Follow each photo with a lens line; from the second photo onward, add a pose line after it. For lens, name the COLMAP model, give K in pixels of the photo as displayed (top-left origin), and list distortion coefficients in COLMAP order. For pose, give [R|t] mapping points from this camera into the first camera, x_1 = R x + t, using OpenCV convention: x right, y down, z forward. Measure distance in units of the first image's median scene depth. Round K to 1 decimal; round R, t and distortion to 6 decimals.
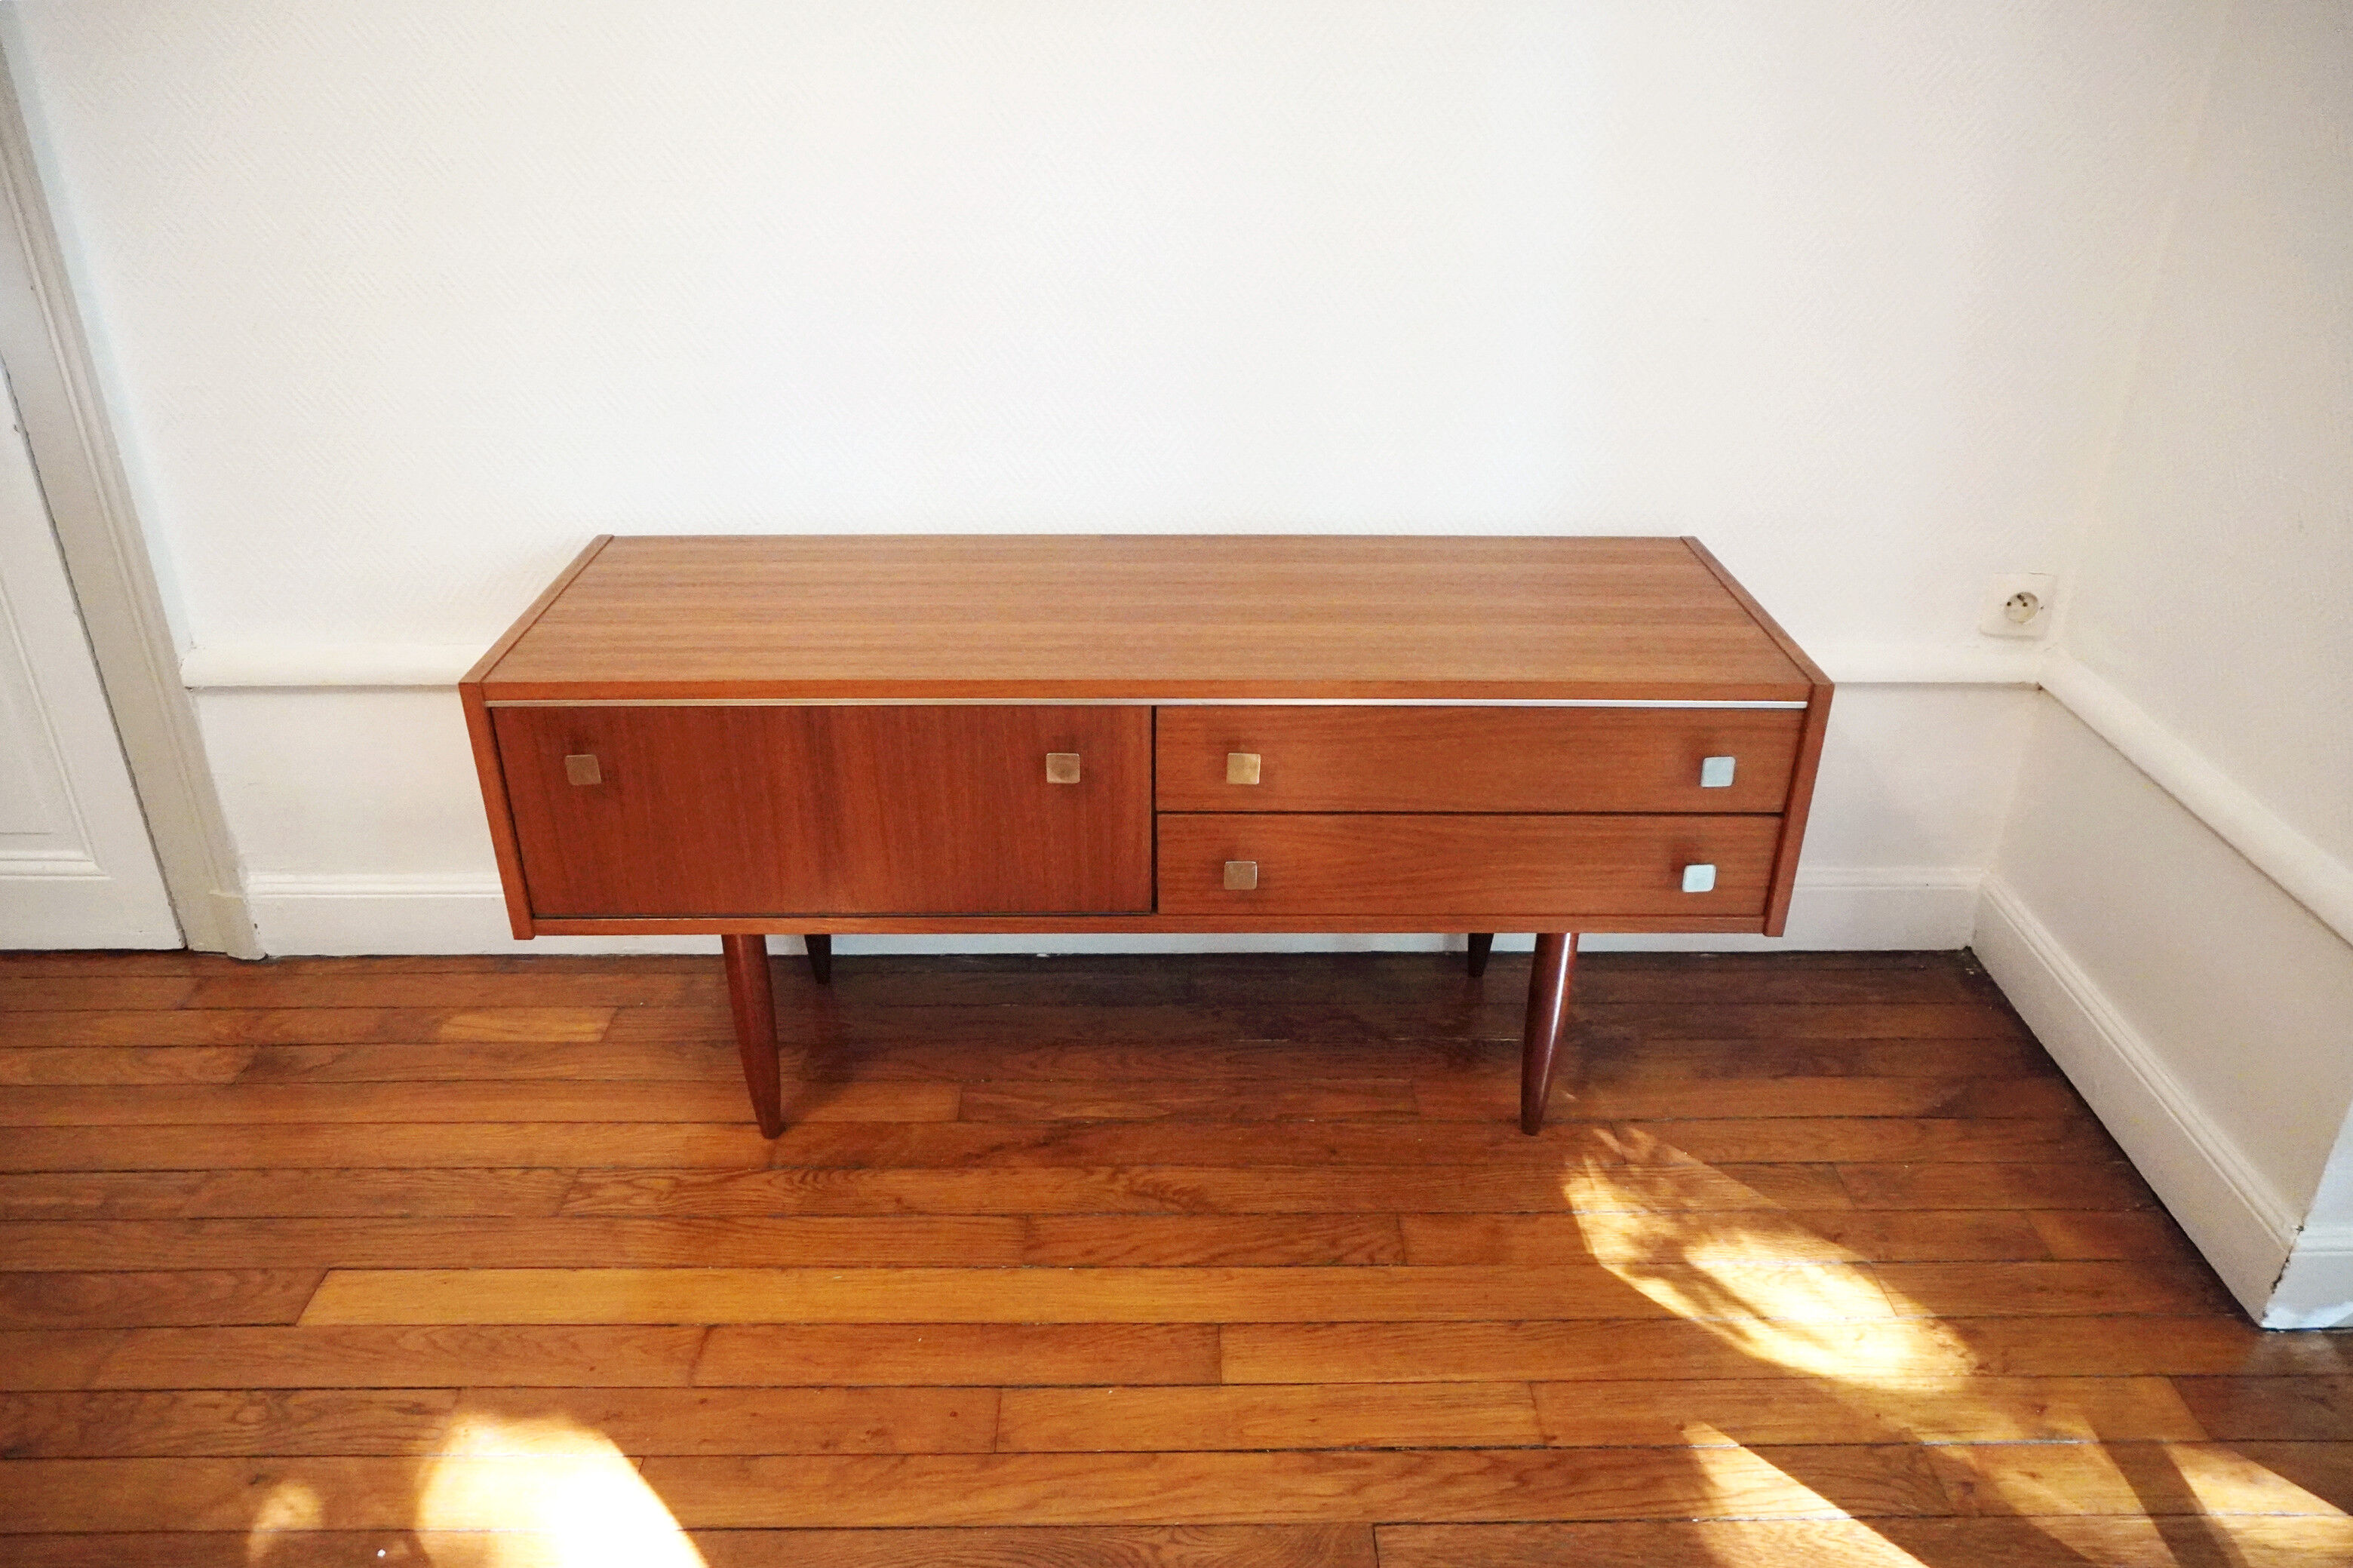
lens RADIAL K [[1653.9, 0, 1176.5], [0, 1653.9, 784.0], [0, 0, 1]] dist [-0.045590, -0.002994]
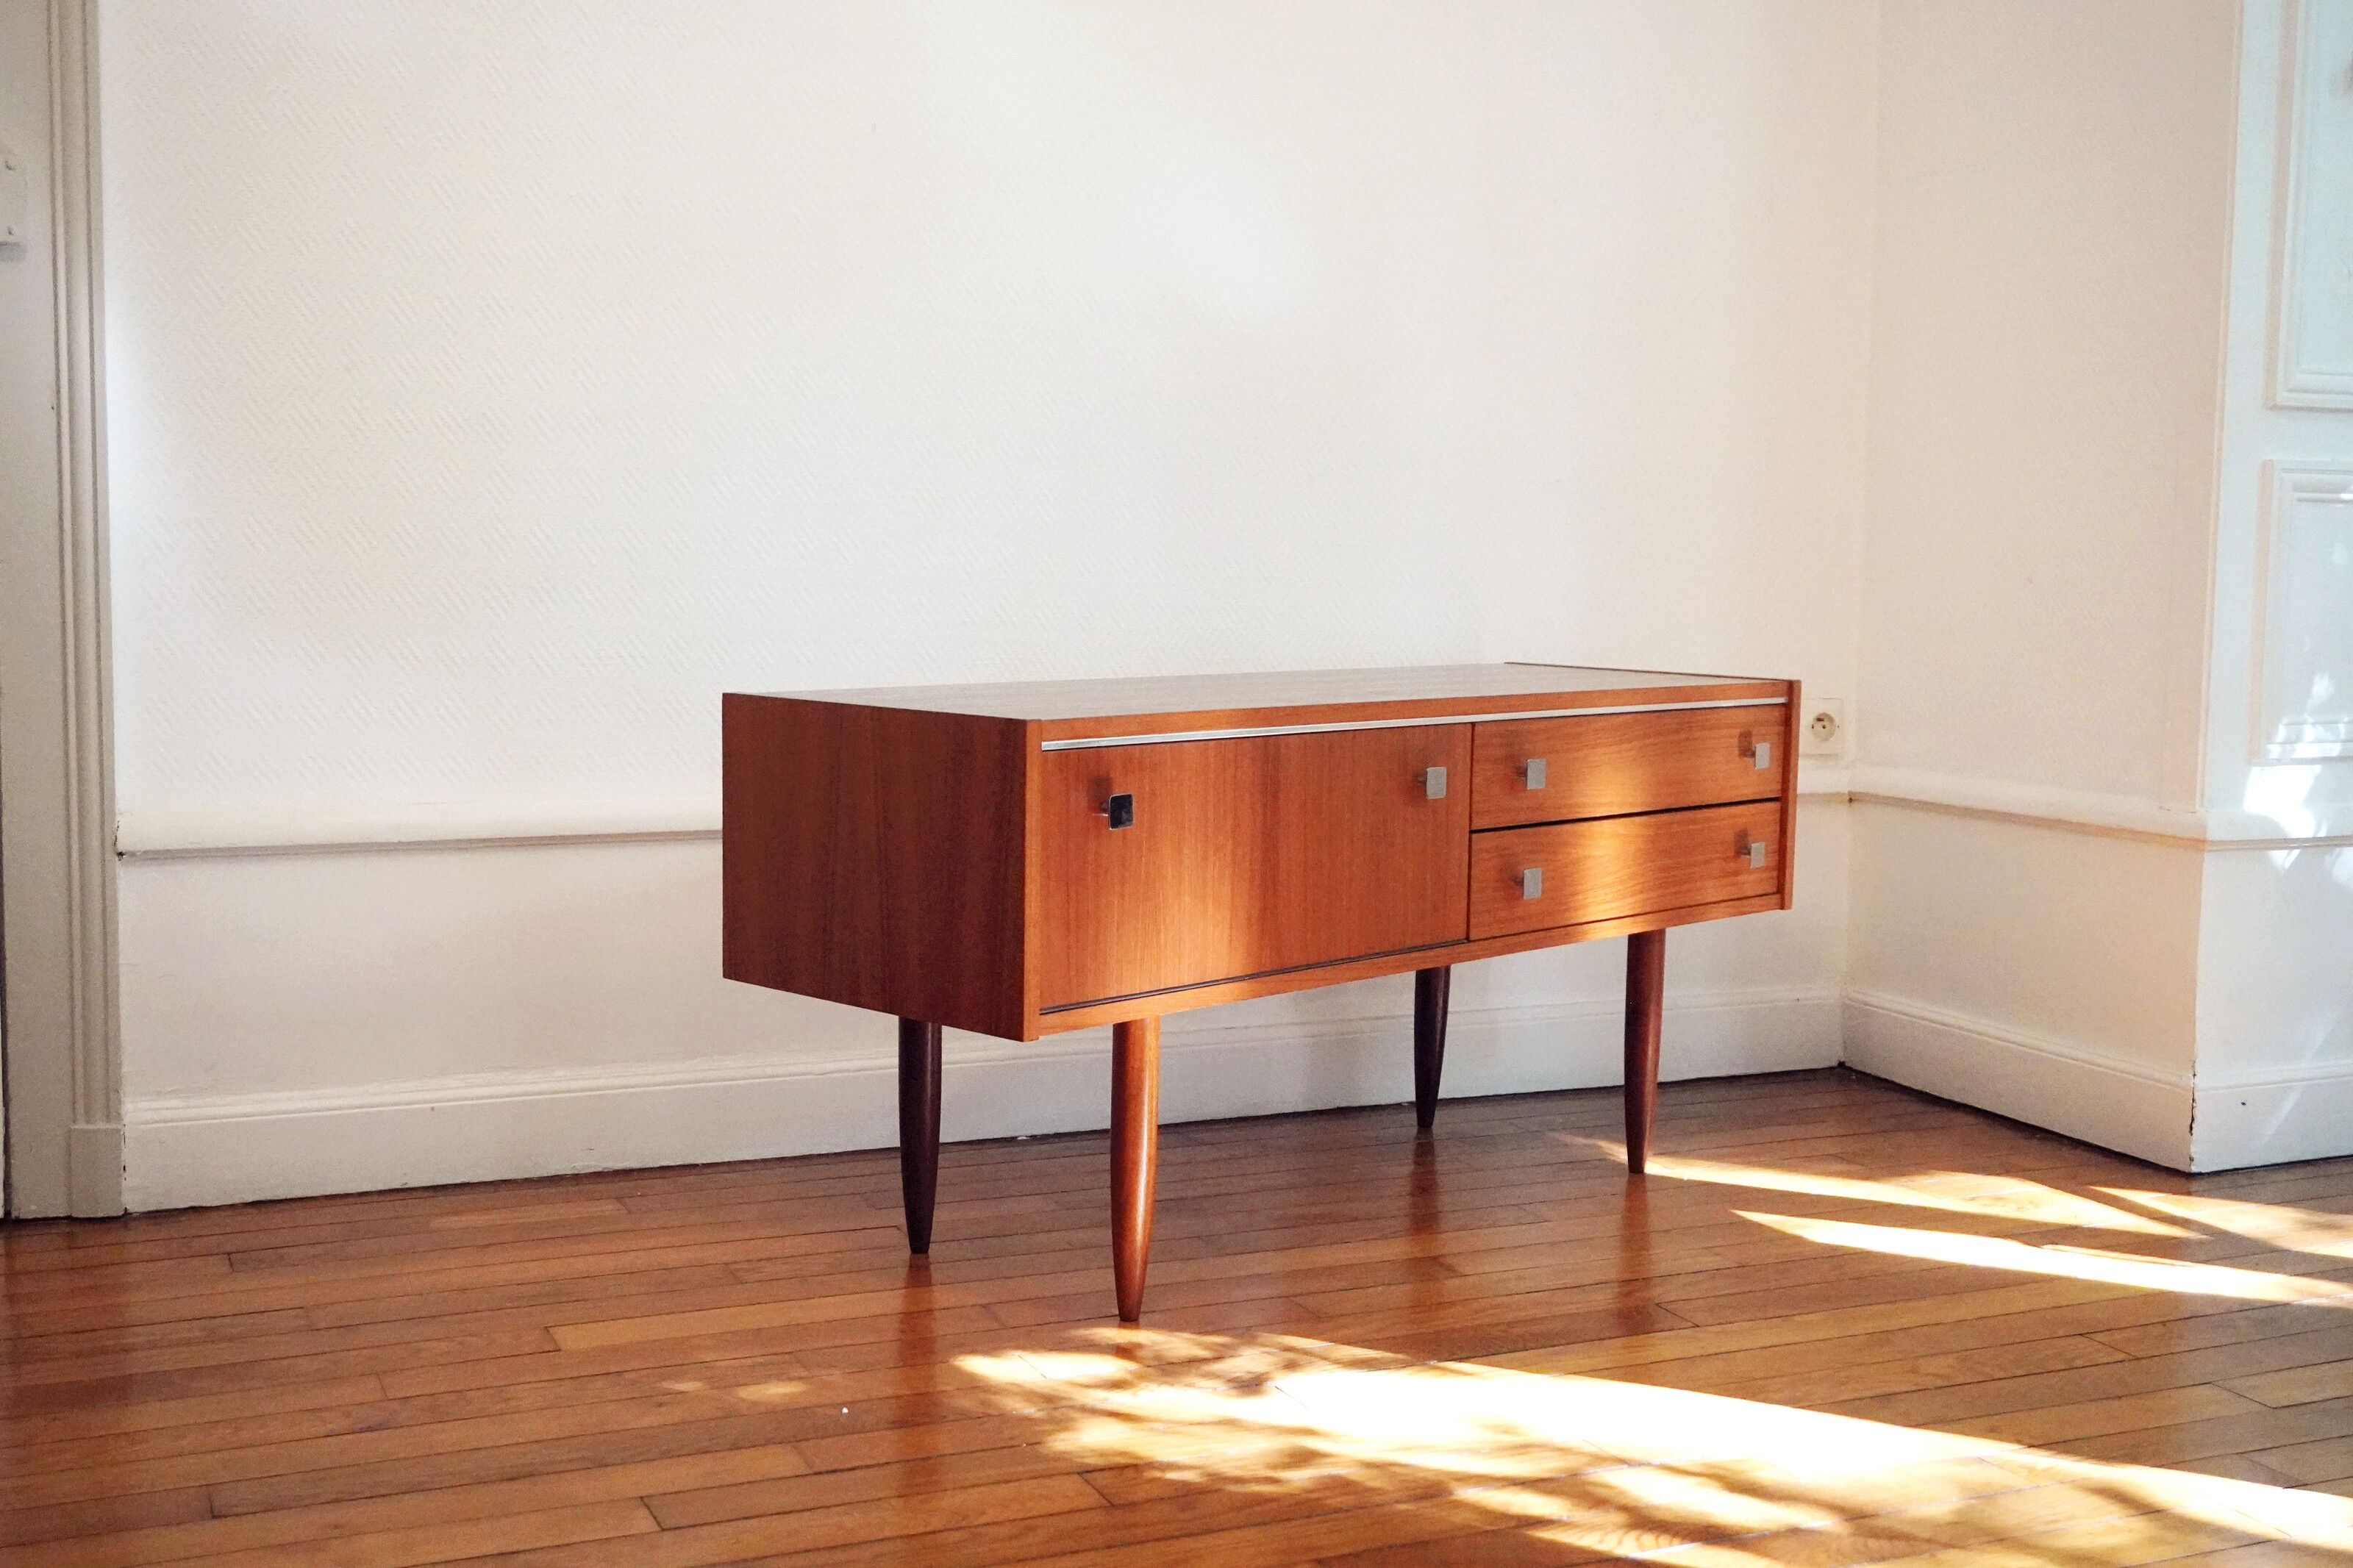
lens RADIAL K [[2706.7, 0, 1176.5], [0, 2706.7, 784.0], [0, 0, 1]] dist [0.020408, -0.005303]
pose [[0.918085, -0.029719, 0.395269, -0.852425], [0.174617, 0.925537, -0.335990, 0.636976], [-0.355850, 0.377488, 0.854911, -0.591716]]
